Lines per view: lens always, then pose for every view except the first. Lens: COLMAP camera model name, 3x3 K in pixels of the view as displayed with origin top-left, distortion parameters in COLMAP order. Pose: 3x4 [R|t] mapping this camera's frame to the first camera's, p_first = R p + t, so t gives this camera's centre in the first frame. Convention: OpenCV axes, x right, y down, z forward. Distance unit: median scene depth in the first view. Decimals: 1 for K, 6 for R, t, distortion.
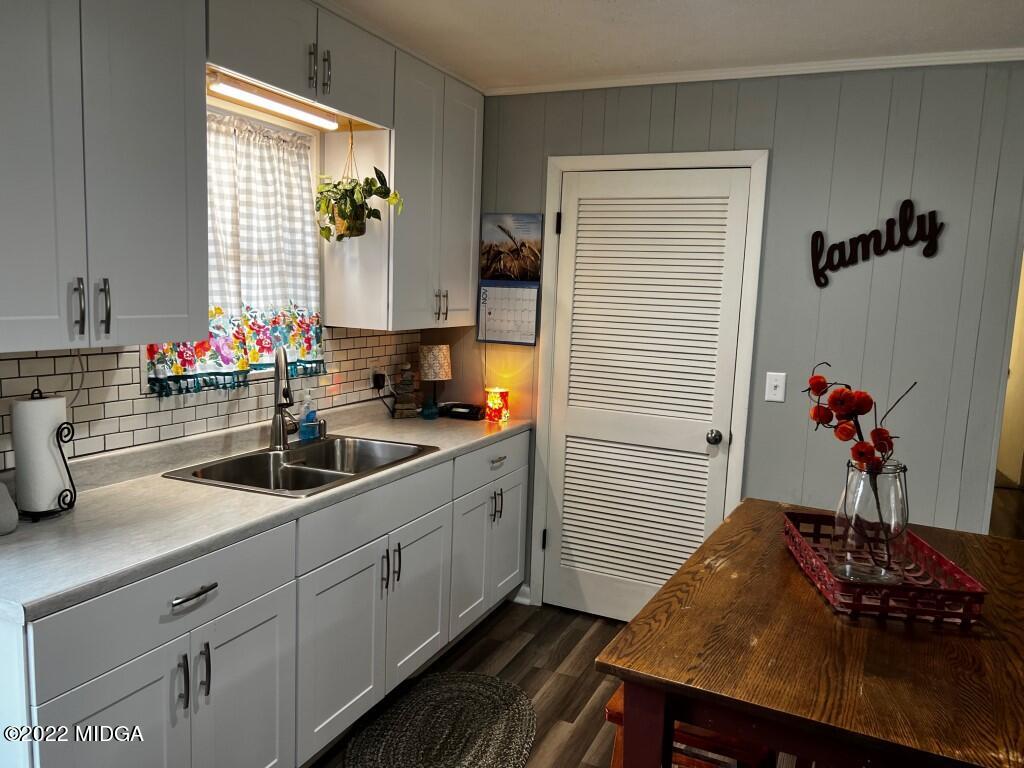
lens RADIAL K [[771.7, 0, 507.8], [0, 771.7, 390.2], [0, 0, 1]] dist [0.053589, -0.069955]
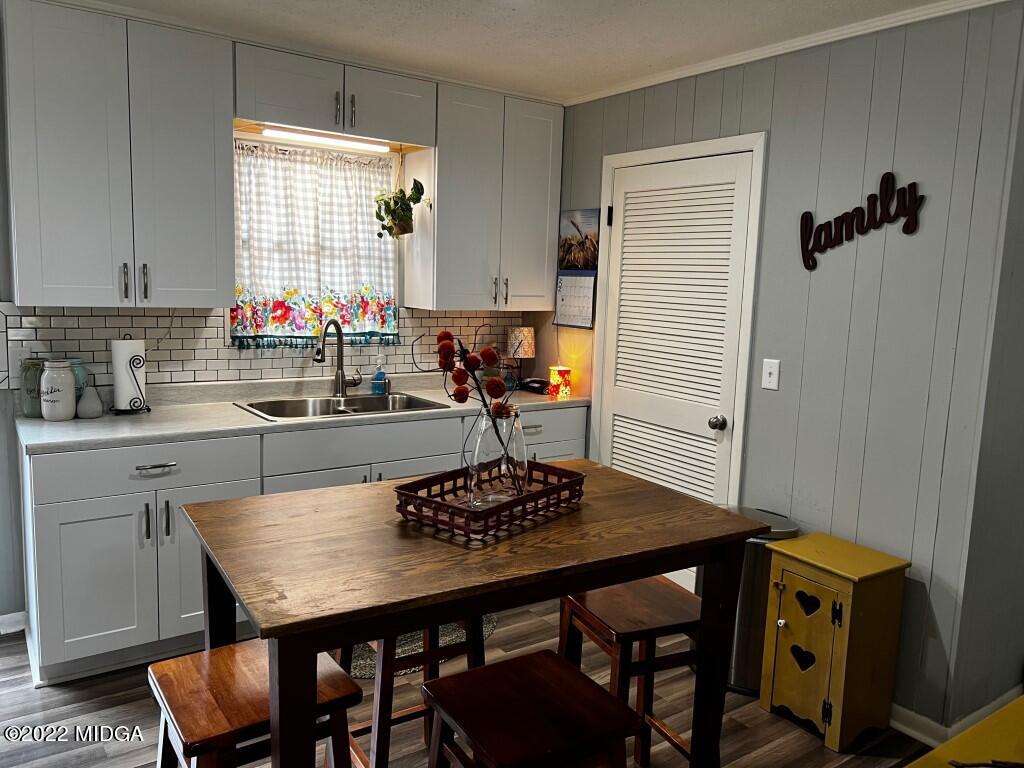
lens RADIAL K [[771.7, 0, 515.8], [0, 771.7, 379.6], [0, 0, 1]] dist [0.053589, -0.069955]
pose [[0.865355, 0.057207, -0.497883, 0.586653], [-0.067626, 0.997707, -0.002902, 0.028271], [0.496576, 0.036181, 0.867239, 0.003968]]
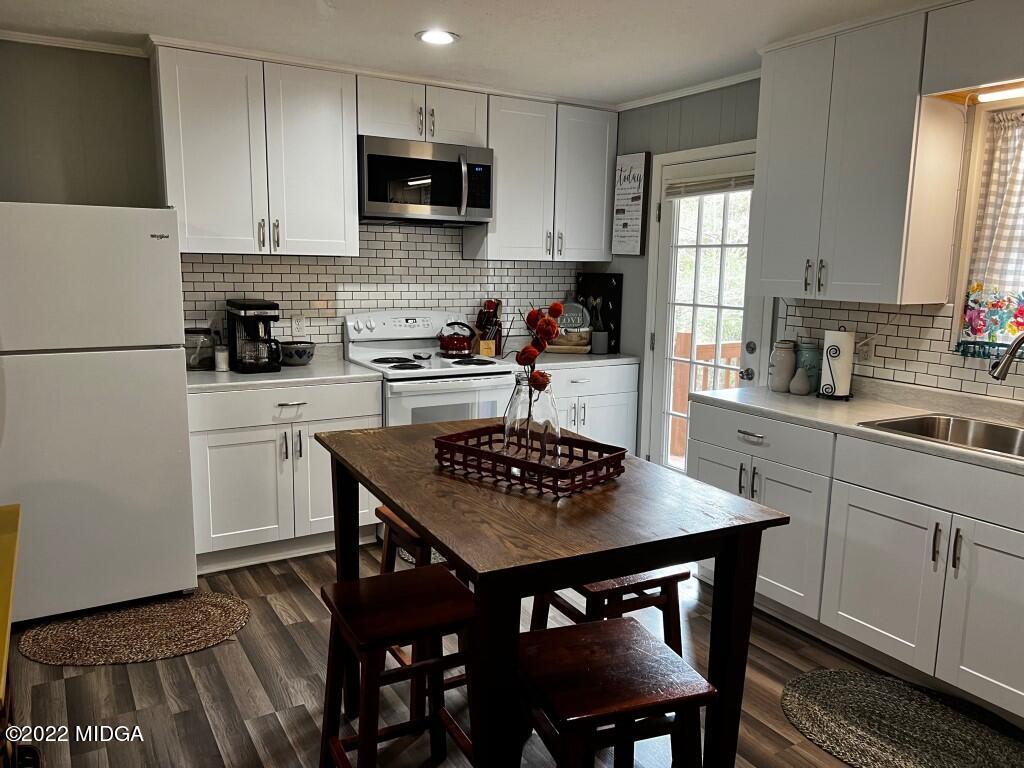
lens RADIAL K [[771.7, 0, 509.3], [0, 771.7, 387.2], [0, 0, 1]] dist [0.053589, -0.069955]
pose [[-0.568703, 0.086052, -0.818029, 0.819372], [-0.147287, 0.967785, 0.204201, -0.074892], [0.809249, 0.236615, -0.537708, 0.893023]]
